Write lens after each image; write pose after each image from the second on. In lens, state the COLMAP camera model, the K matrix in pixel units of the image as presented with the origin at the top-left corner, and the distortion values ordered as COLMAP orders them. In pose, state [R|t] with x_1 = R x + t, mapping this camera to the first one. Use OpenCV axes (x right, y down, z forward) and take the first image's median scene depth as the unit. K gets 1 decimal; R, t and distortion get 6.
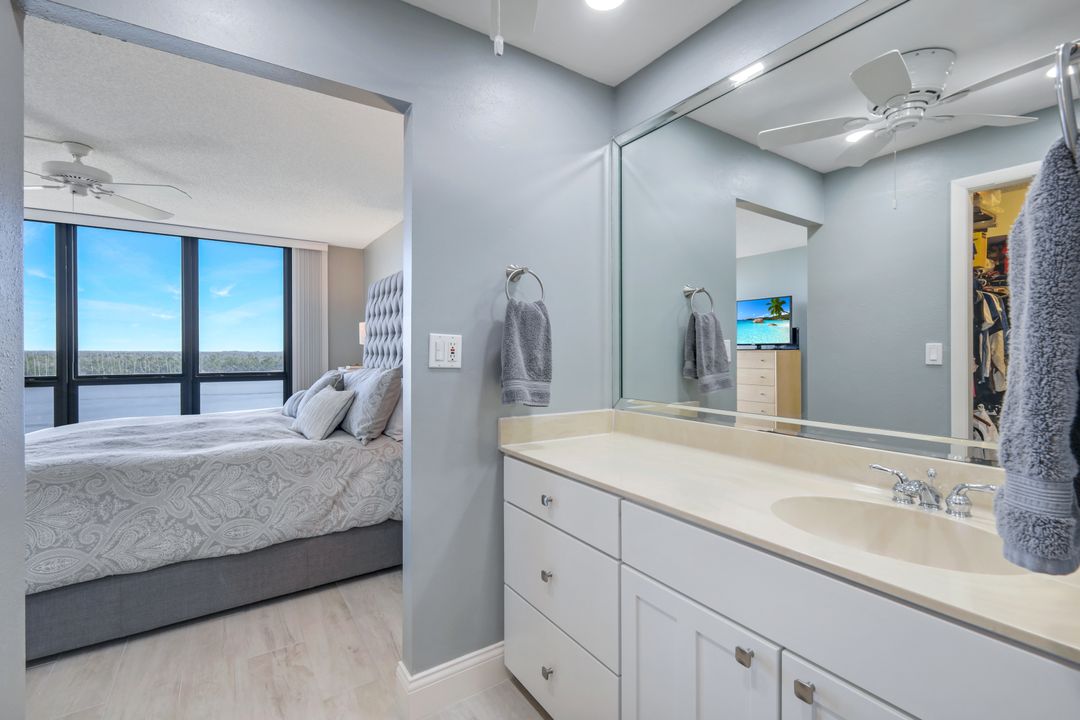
lens RADIAL K [[481.4, 0, 540.1], [0, 481.4, 348.4], [0, 0, 1]] dist [0.004609, 0.000408]
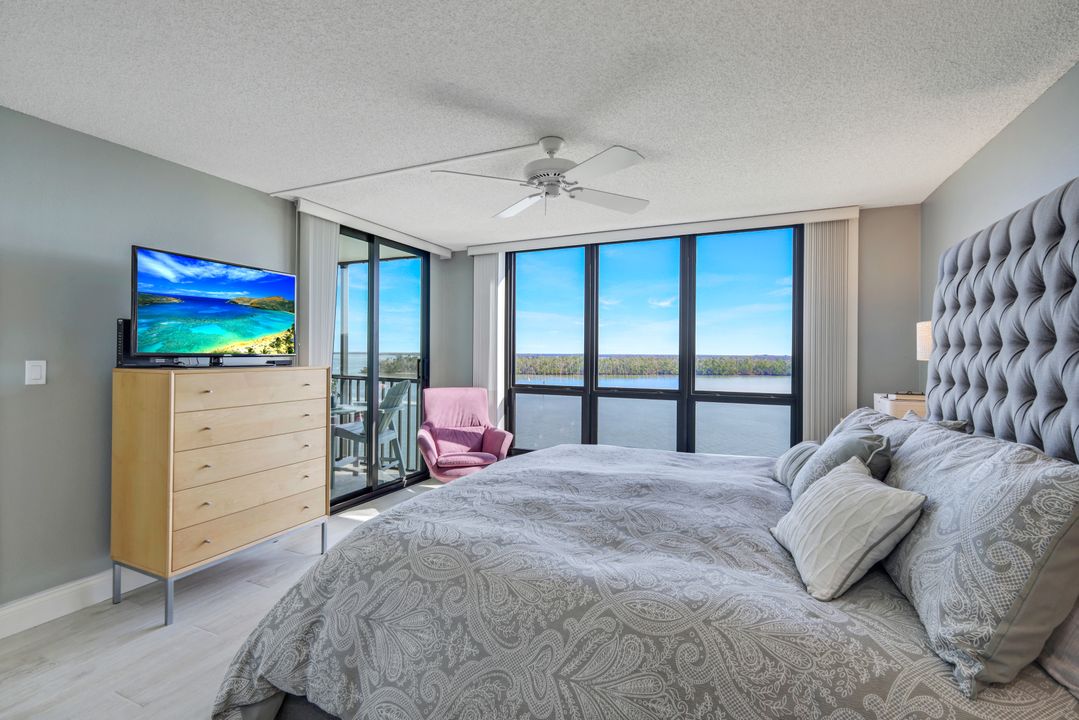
lens RADIAL K [[475.4, 0, 544.7], [0, 475.4, 358.0], [0, 0, 1]] dist [0.005394, 0.000275]
pose [[0.540297, 0.011046, -0.841402, -0.188944], [-0.000233, 0.999916, 0.012977, -0.025623], [0.841474, -0.006816, 0.540254, 0.442843]]
